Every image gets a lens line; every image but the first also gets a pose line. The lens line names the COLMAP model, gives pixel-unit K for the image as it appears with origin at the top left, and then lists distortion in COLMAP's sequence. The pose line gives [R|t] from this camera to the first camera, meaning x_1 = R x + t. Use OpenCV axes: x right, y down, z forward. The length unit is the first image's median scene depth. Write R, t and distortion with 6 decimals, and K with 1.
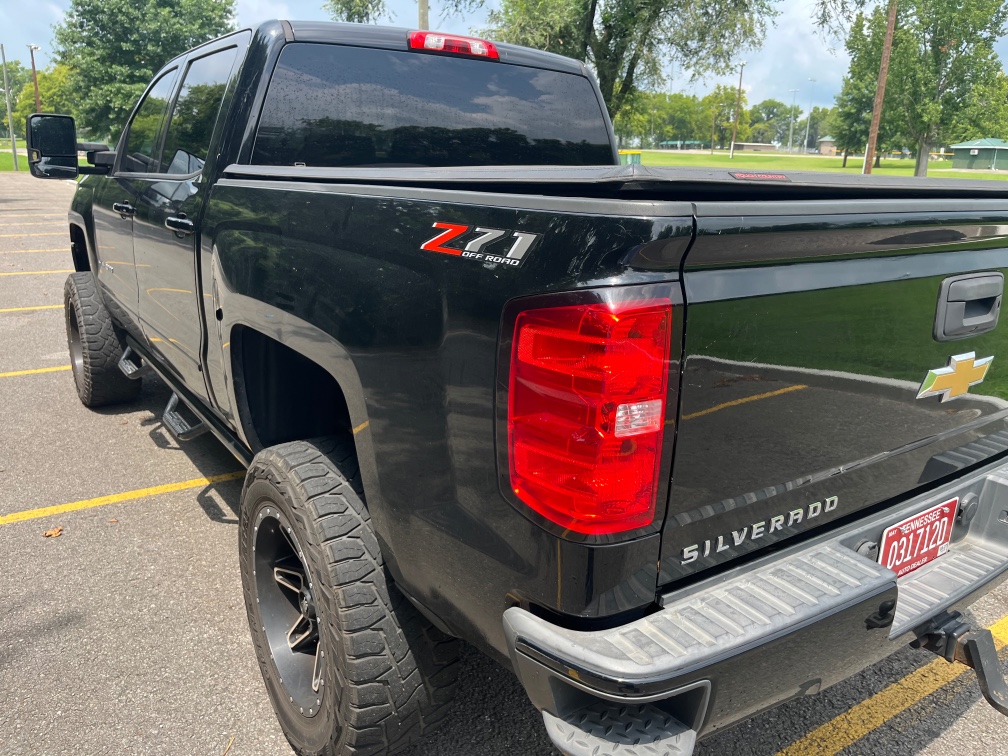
lens RADIAL K [[763.4, 0, 511.0], [0, 763.4, 376.0], [0, 0, 1]] dist [0.069123, -0.124236]
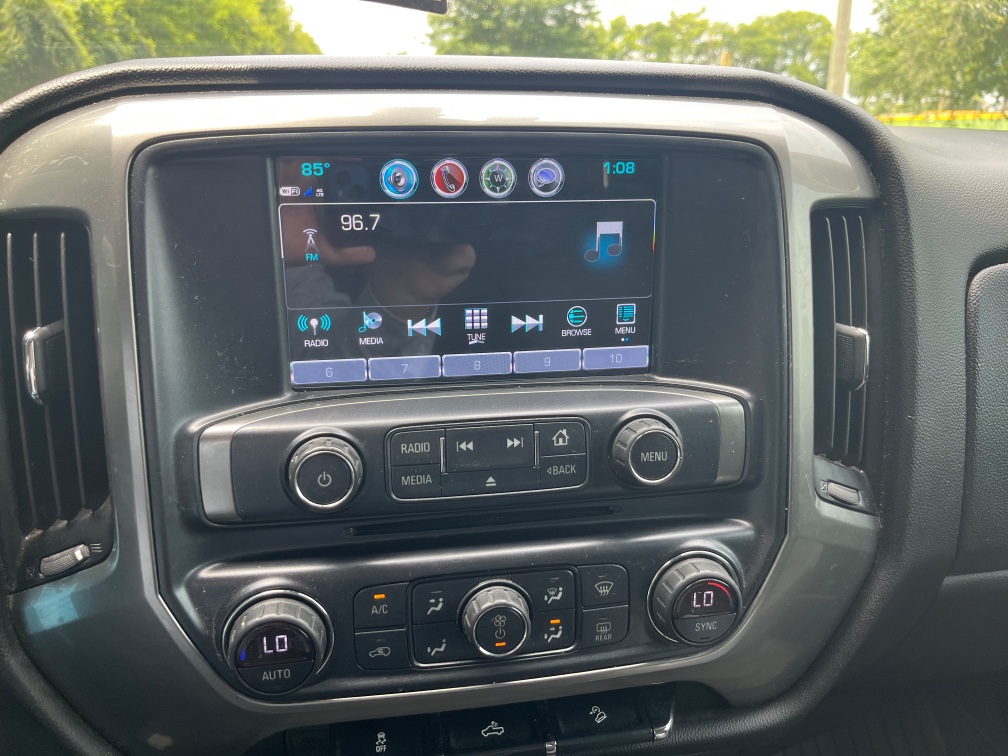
lens RADIAL K [[766.0, 0, 502.1], [0, 766.0, 358.5], [0, 0, 1]] dist [0.057102, -0.110266]
pose [[0.904016, 0.091256, -0.417645, -0.029254], [-0.085927, 0.995800, 0.031590, -0.035764], [0.418774, 0.007329, 0.908061, 0.128136]]
